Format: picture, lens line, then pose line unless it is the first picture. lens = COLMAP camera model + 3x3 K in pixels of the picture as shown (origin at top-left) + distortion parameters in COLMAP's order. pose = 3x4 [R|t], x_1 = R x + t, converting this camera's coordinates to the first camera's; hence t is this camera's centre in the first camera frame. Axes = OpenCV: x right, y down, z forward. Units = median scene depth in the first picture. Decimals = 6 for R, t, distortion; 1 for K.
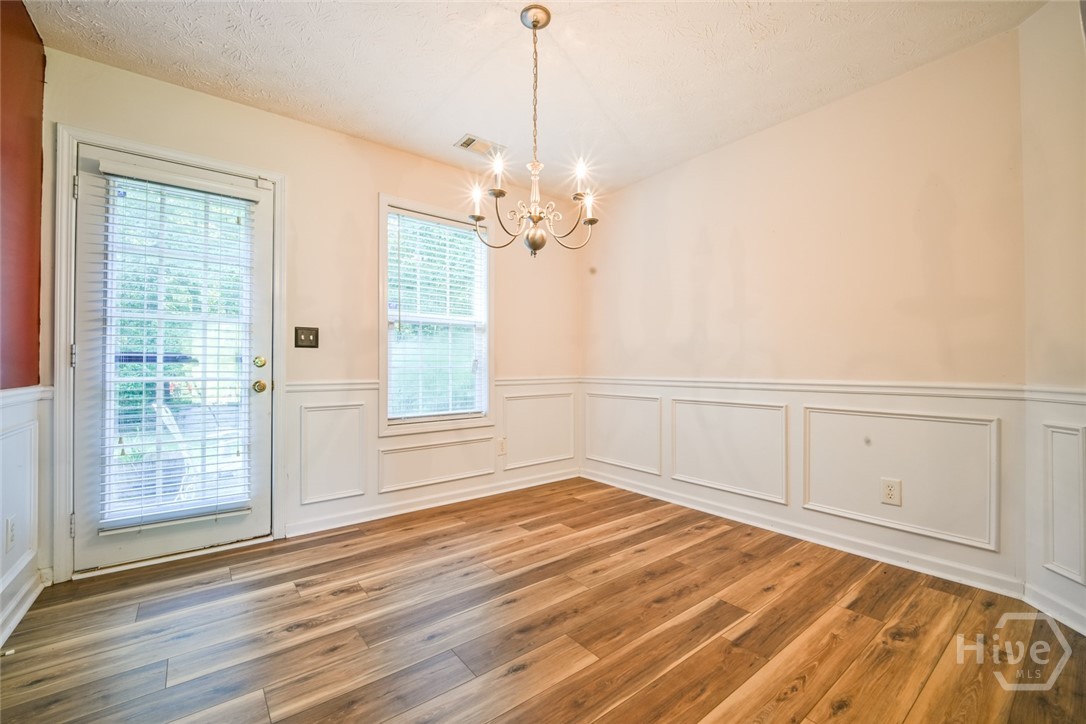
lens RADIAL K [[446.9, 0, 546.4], [0, 446.9, 360.6], [0, 0, 1]] dist [0.002686, -0.010552]
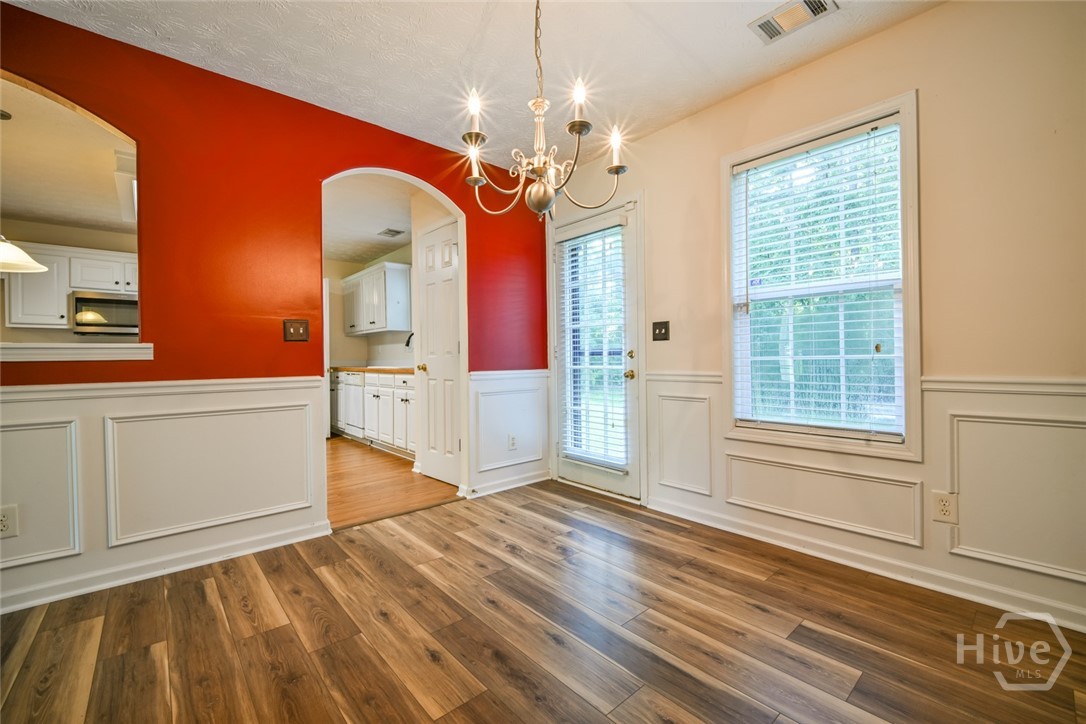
lens RADIAL K [[446.9, 0, 545.3], [0, 446.9, 360.2], [0, 0, 1]] dist [0.002686, -0.010552]
pose [[0.056144, 0.005219, -0.998409, 0.569766], [0.022584, 0.999724, 0.006496, 0.005796], [0.998167, -0.022912, 0.056011, 0.711982]]
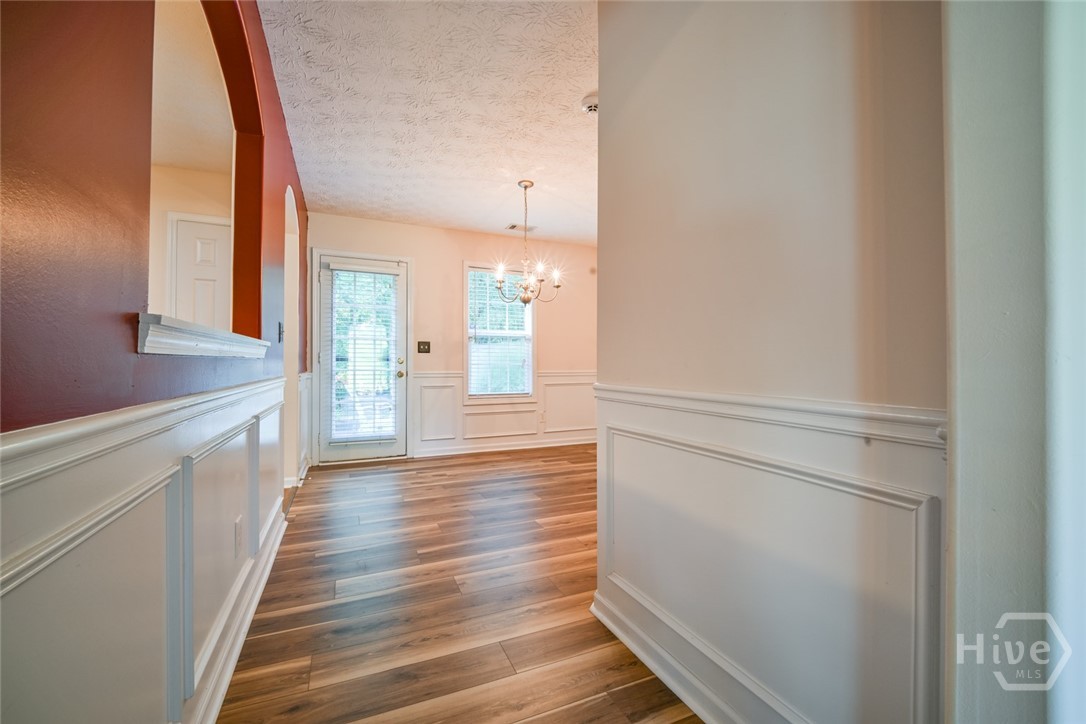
lens RADIAL K [[446.9, 0, 547.4], [0, 446.9, 361.3], [0, 0, 1]] dist [0.002686, -0.010552]
pose [[0.969169, 0.000587, -0.246396, 0.410266], [0.001006, 0.999979, 0.006337, -0.006587], [0.246394, -0.006390, 0.969149, -0.653755]]
